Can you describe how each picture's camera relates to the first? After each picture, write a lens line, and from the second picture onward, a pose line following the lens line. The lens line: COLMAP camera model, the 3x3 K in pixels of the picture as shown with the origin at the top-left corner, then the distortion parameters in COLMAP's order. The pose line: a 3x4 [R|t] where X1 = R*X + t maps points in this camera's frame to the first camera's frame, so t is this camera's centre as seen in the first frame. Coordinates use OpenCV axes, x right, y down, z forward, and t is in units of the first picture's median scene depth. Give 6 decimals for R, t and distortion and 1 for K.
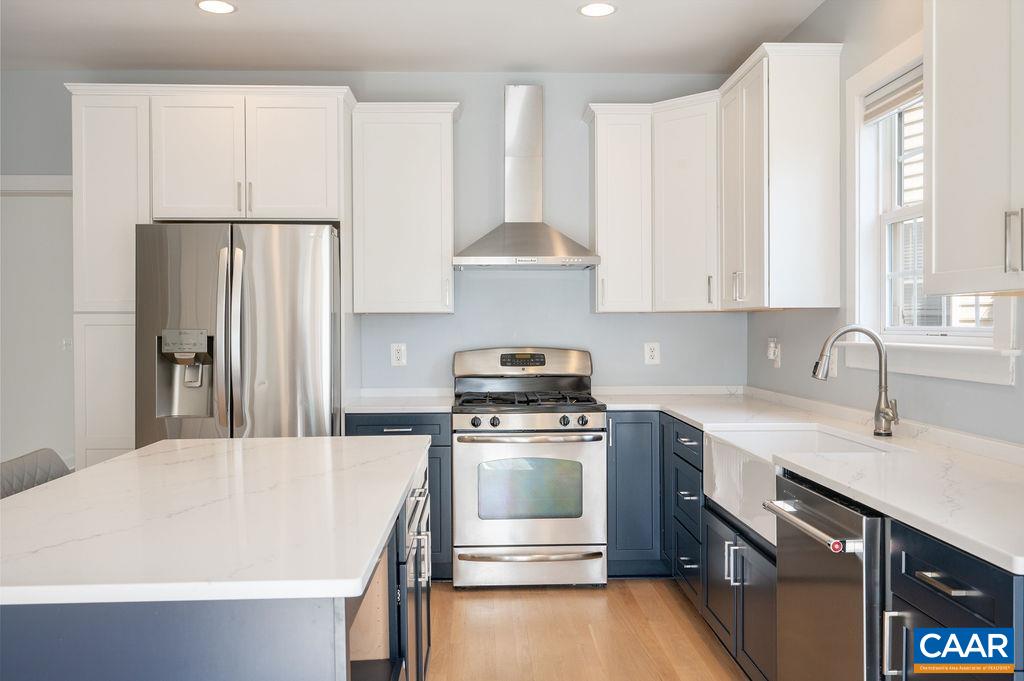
lens RADIAL K [[835.9, 0, 508.2], [0, 835.9, 343.7], [0, 0, 1]] dist [0.000020, -0.002960]
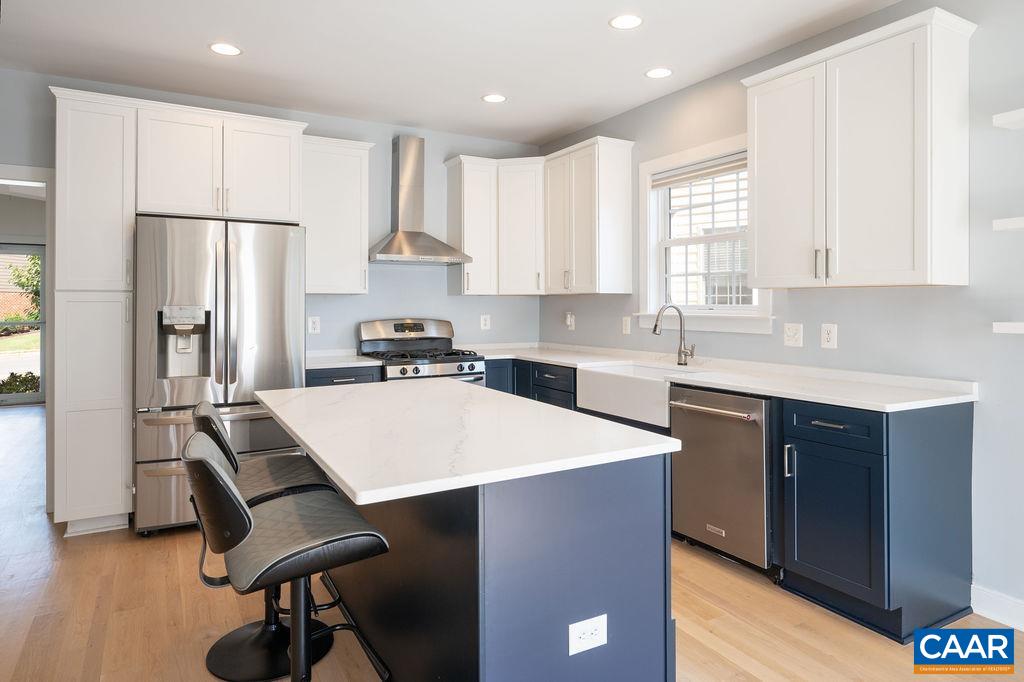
lens RADIAL K [[618.2, 0, 506.8], [0, 618.2, 300.4], [0, 0, 1]] dist [0.000613, 0.001568]
pose [[0.889626, 0.005634, 0.456655, -0.359160], [0.006886, 0.999645, -0.025748, 0.001619], [-0.456638, 0.026050, 0.889271, -0.013556]]
